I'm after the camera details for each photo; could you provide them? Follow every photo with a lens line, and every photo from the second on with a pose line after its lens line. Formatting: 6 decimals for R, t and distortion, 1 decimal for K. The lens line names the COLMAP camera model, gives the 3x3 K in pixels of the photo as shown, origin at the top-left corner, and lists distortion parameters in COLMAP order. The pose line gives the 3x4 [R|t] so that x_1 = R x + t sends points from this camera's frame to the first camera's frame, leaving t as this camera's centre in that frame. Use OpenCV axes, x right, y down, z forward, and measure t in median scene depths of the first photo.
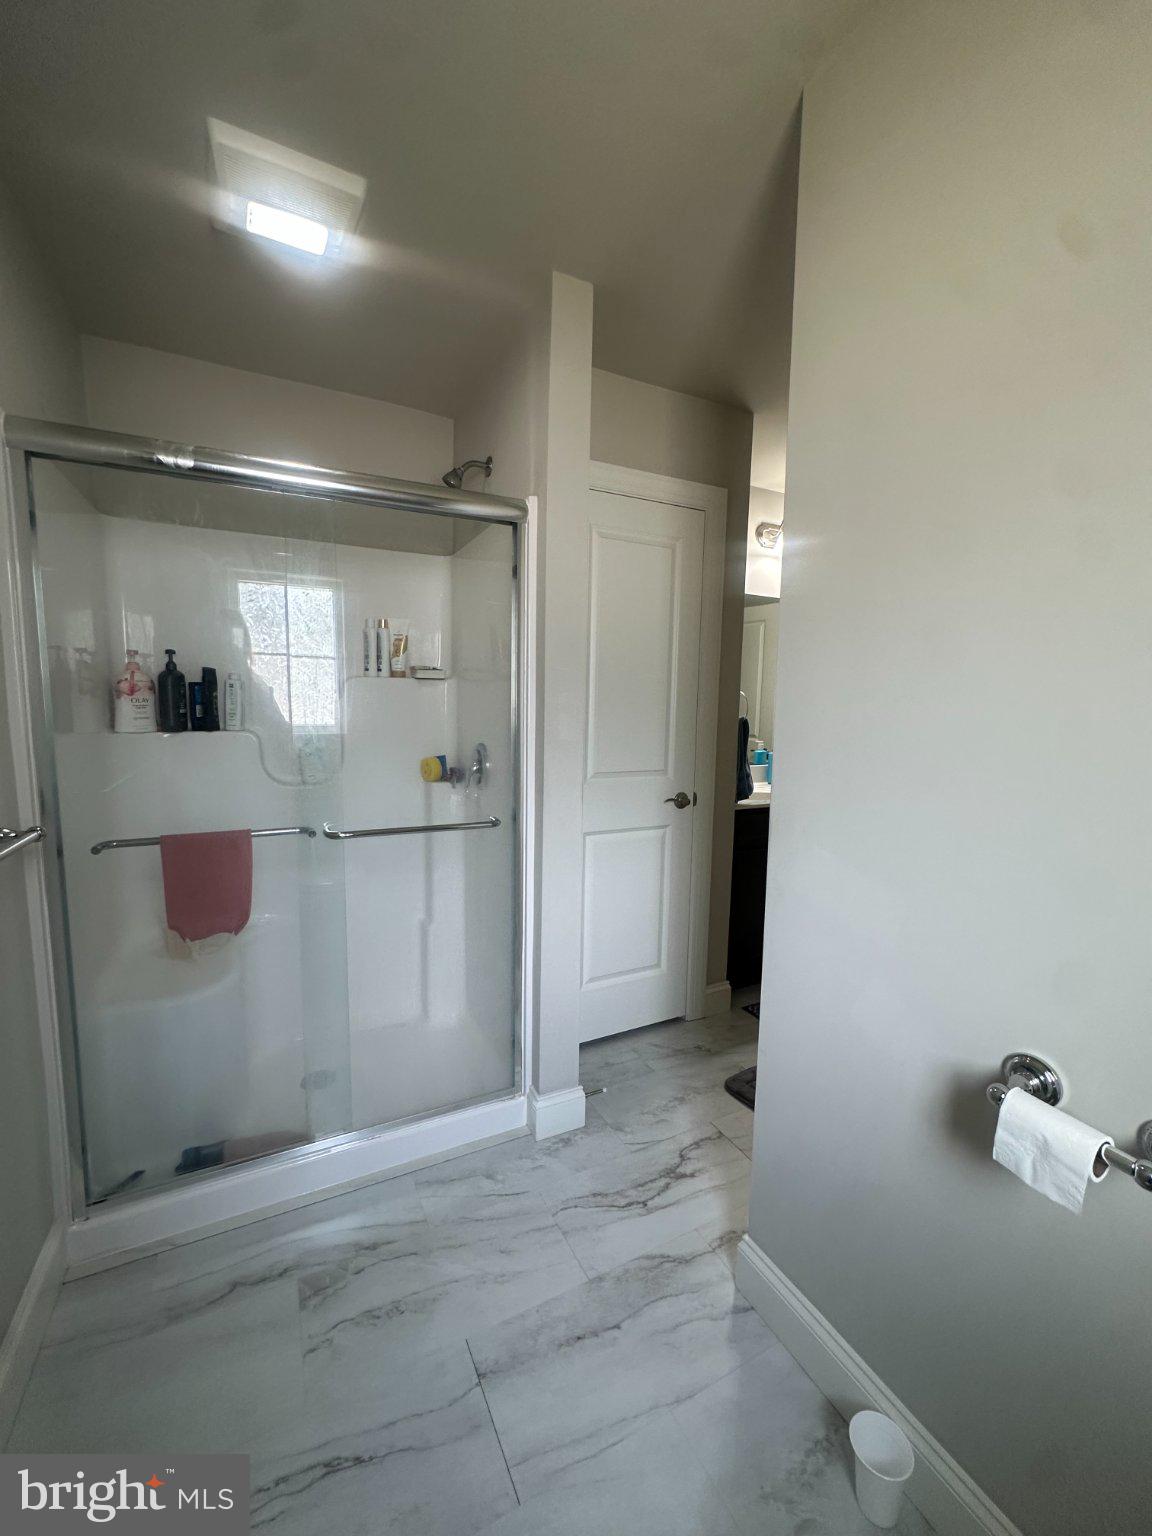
lens RADIAL K [[614.1, 0, 576.0], [0, 614.1, 768.0], [0, 0, 1]] dist [-0.001422, 0.000021]
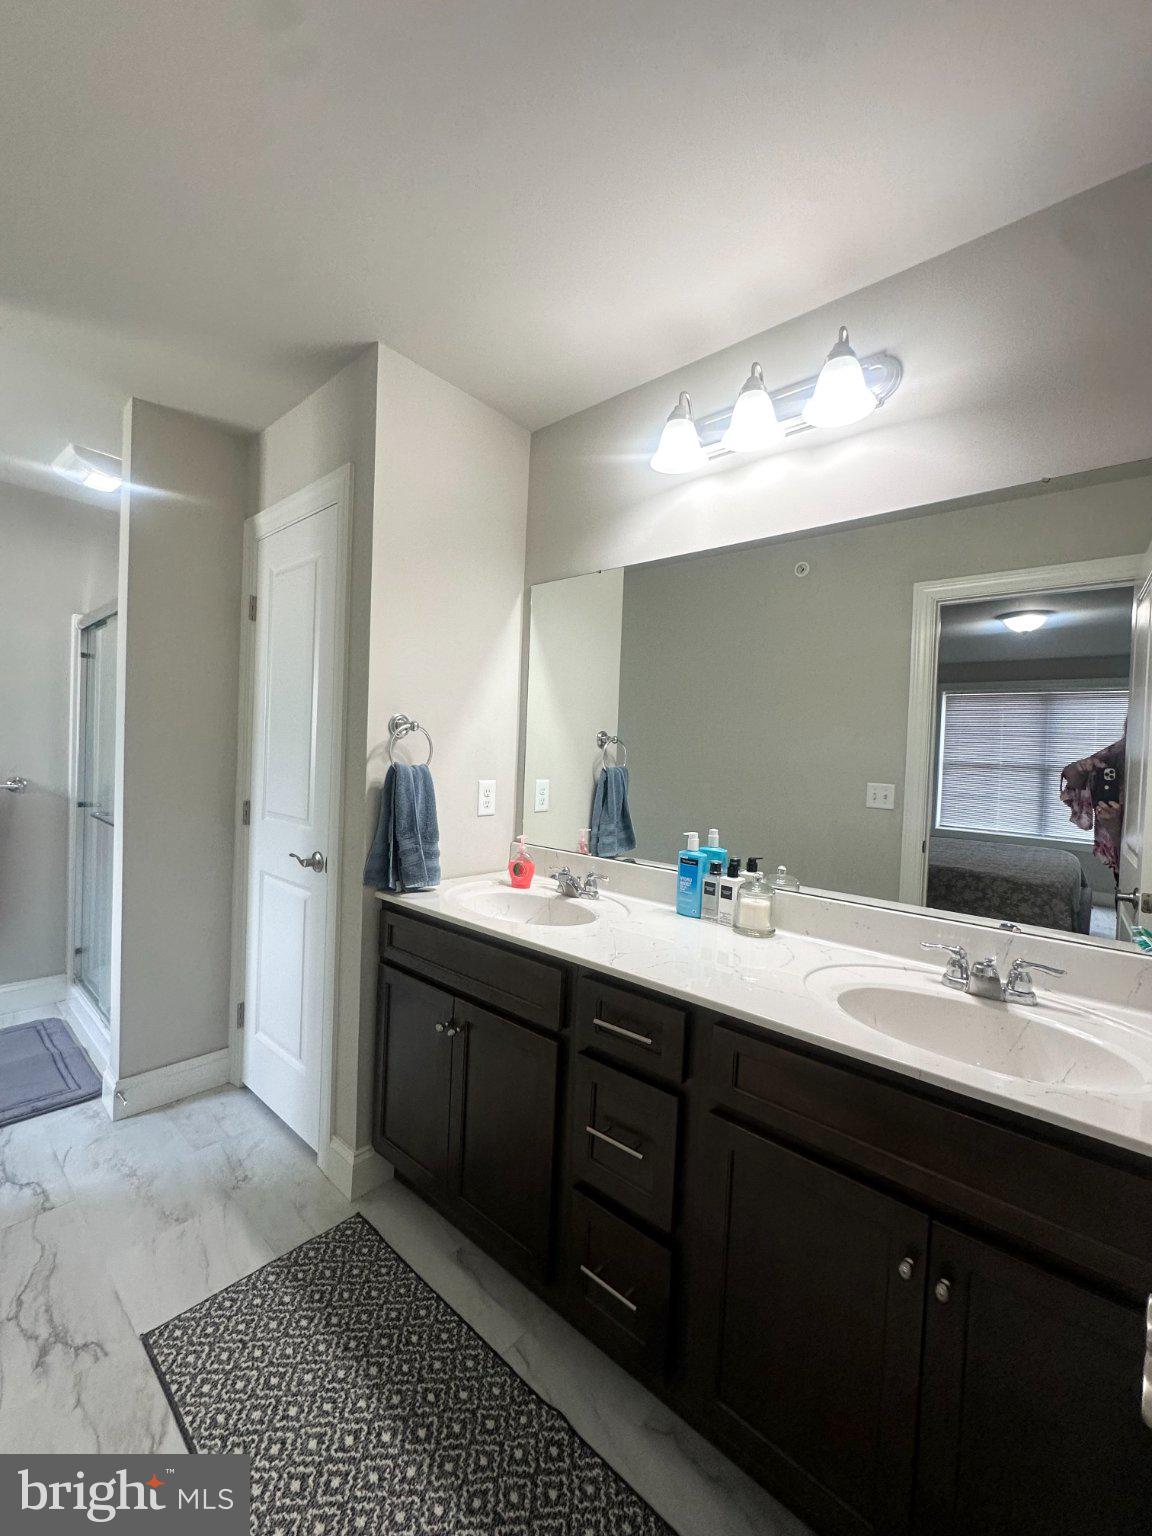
lens RADIAL K [[614.1, 0, 576.0], [0, 614.1, 768.0], [0, 0, 1]] dist [-0.001422, 0.000021]
pose [[0.375964, 0.023245, -0.926343, 1.049551], [-0.141059, 0.989470, -0.032421, -0.091718], [0.915835, 0.142858, 0.375284, 1.004066]]
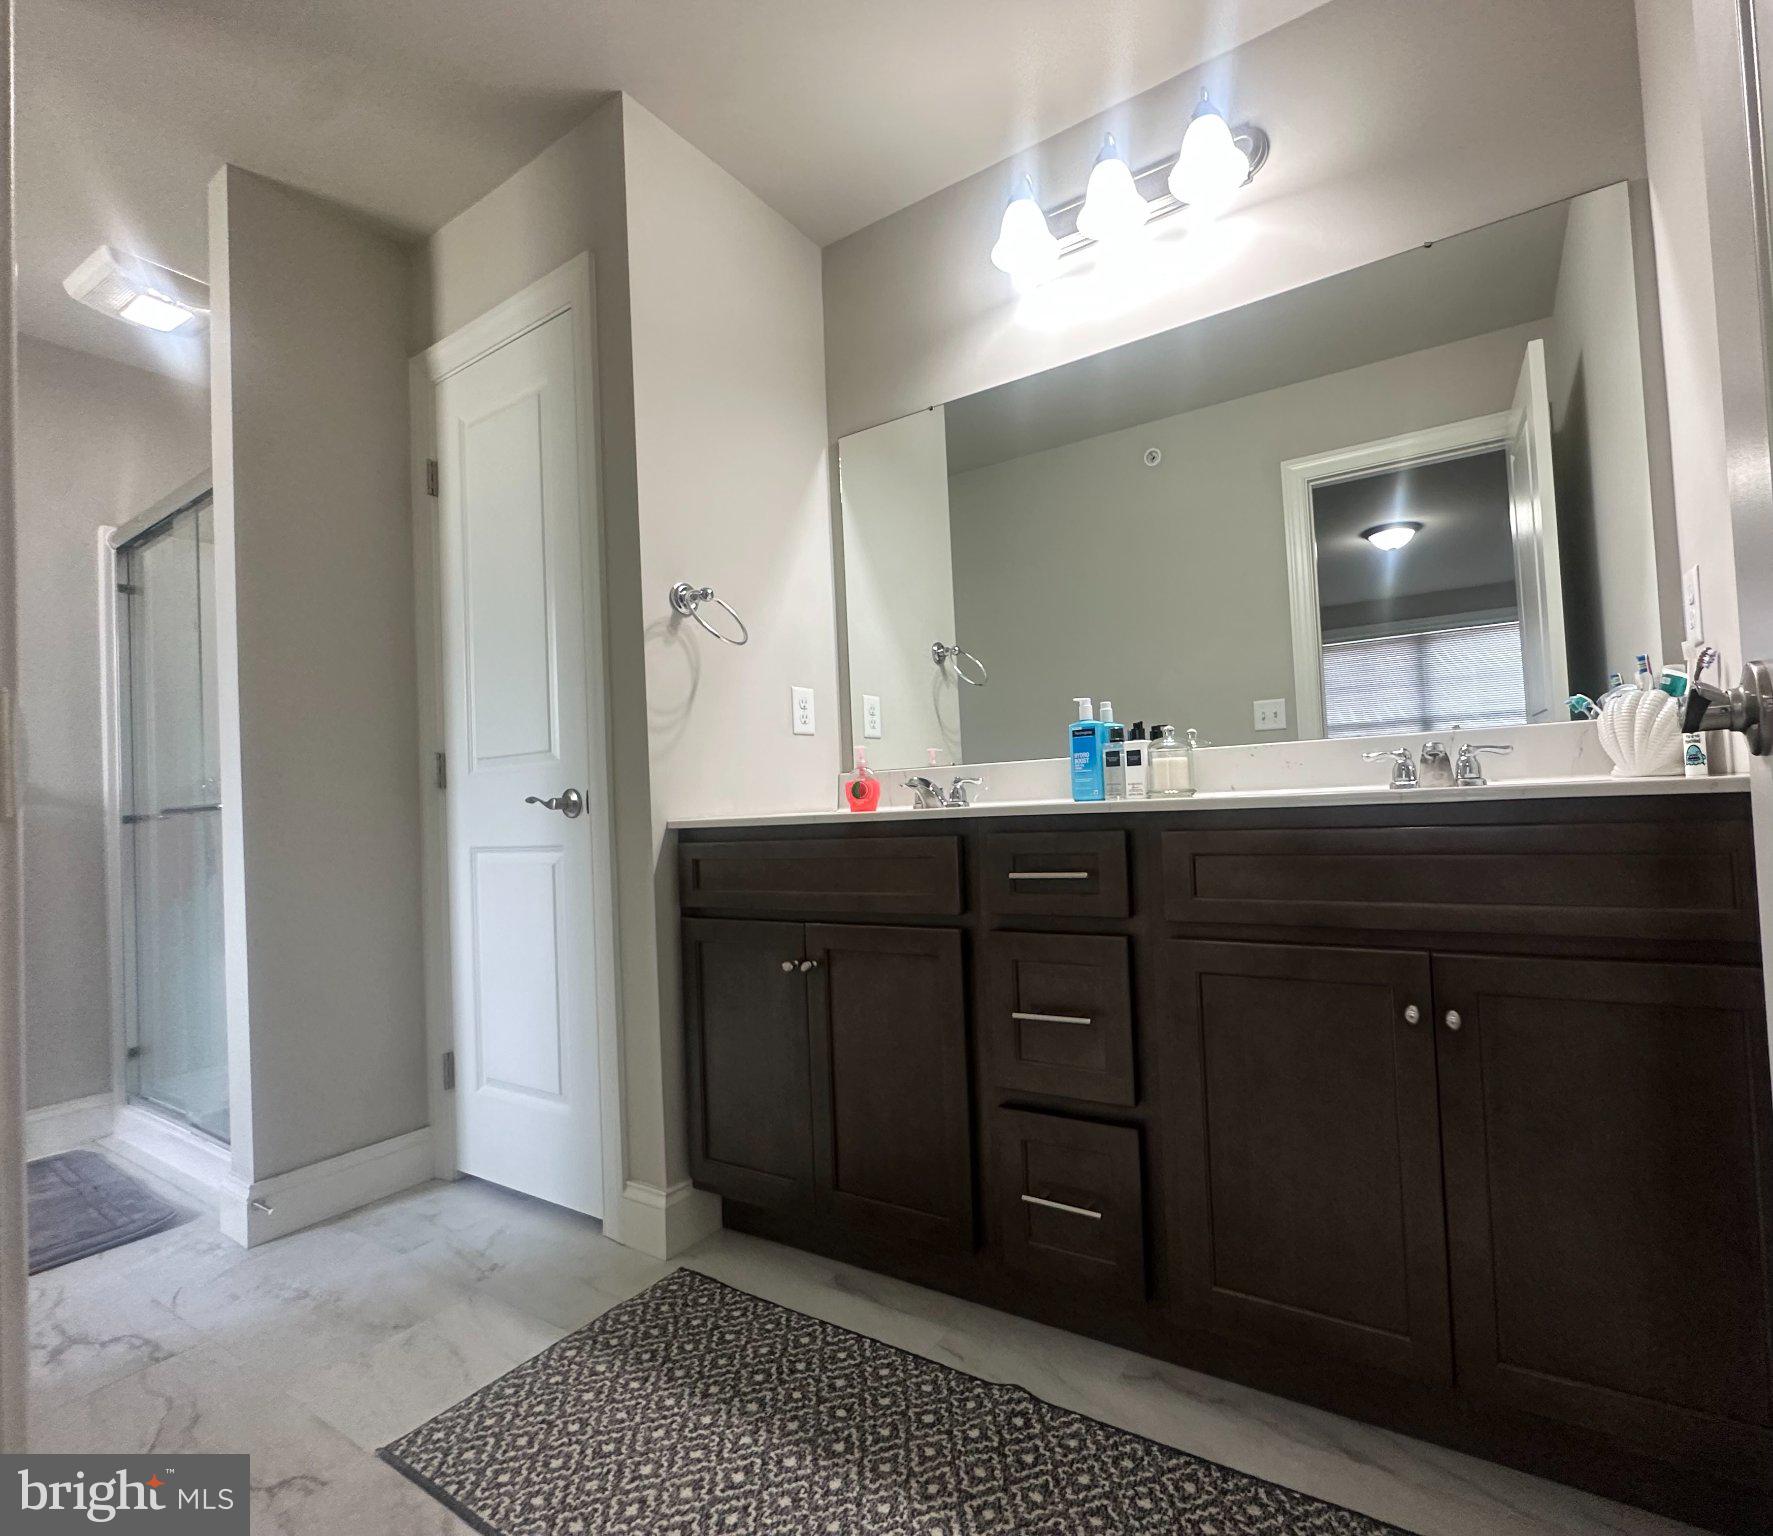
lens RADIAL K [[819.0, 0, 1022.8], [0, 819.0, 766.2], [0, 0, 1]] dist [-0.001026, 0.000046]
pose [[0.552215, -0.066064, -0.831080, 1.048478], [-0.037678, 0.993859, -0.104039, 0.081607], [0.832850, 0.088765, 0.546335, 0.943038]]
